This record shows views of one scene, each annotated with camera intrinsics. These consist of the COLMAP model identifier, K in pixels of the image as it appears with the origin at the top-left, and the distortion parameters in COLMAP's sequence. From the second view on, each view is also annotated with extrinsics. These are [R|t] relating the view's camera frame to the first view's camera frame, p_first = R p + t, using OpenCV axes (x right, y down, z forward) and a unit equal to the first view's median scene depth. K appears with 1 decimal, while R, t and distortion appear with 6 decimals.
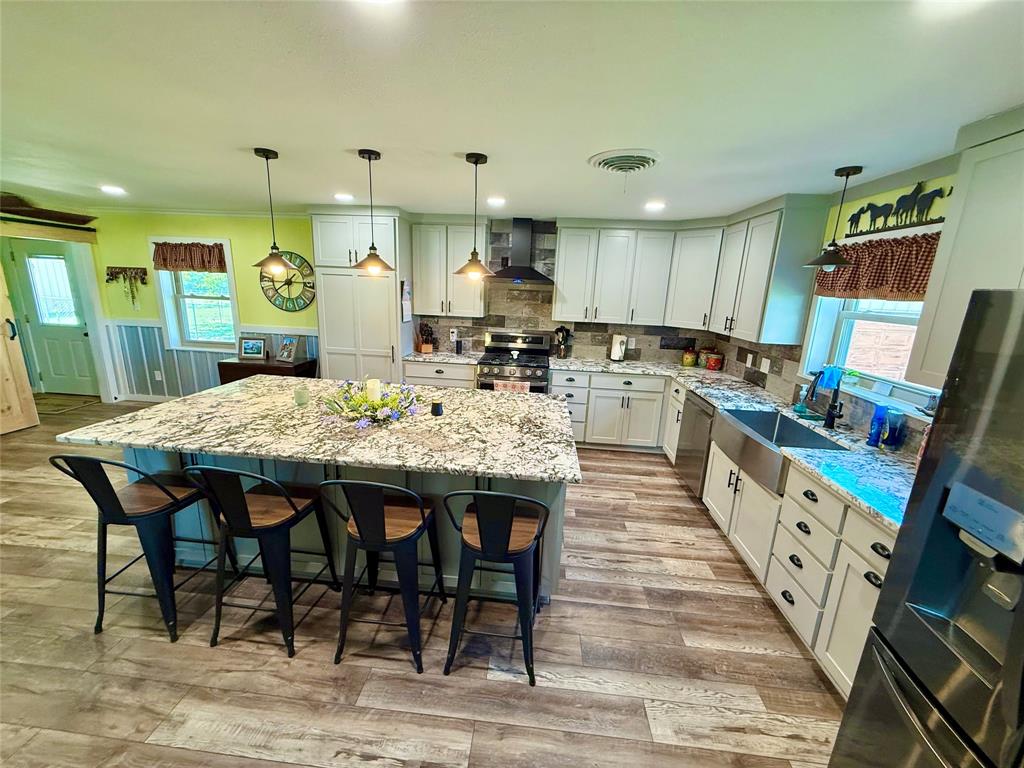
lens RADIAL K [[407.1, 0, 508.9], [0, 407.1, 384.5], [0, 0, 1]] dist [0.000898, 0.000051]
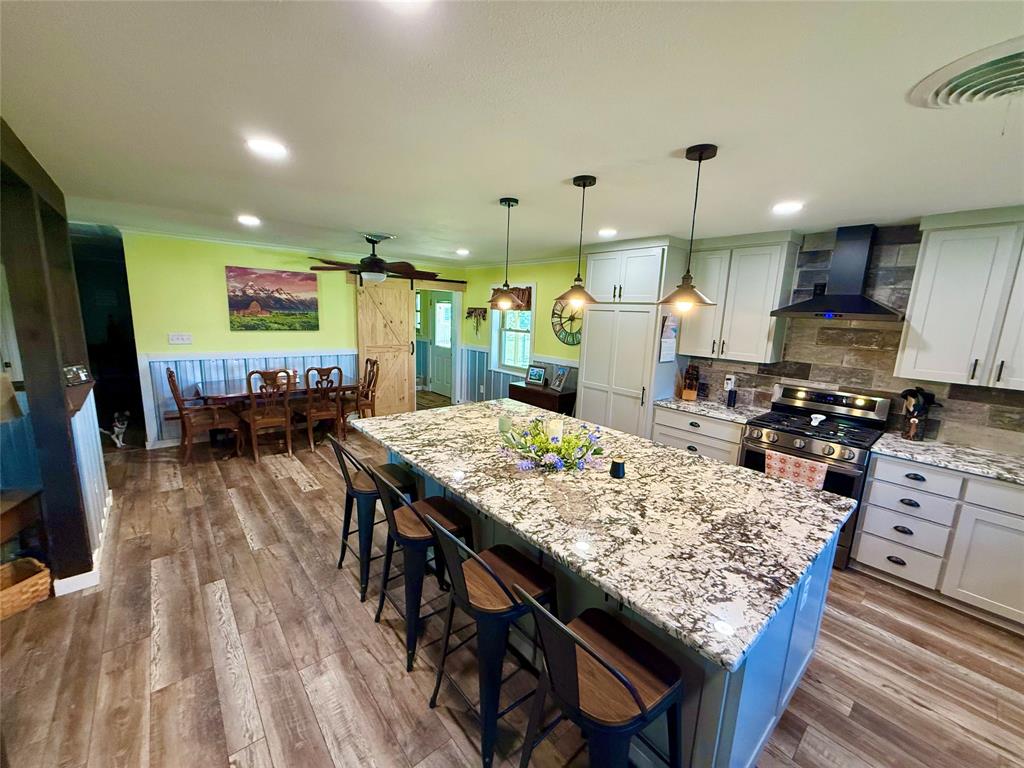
lens RADIAL K [[407.1, 0, 508.9], [0, 407.1, 384.5], [0, 0, 1]] dist [0.000898, 0.000051]
pose [[0.714481, 0.111443, -0.690722, 0.180747], [-0.172948, 0.984727, -0.020019, -0.045388], [0.677942, 0.133762, 0.722843, 0.213384]]
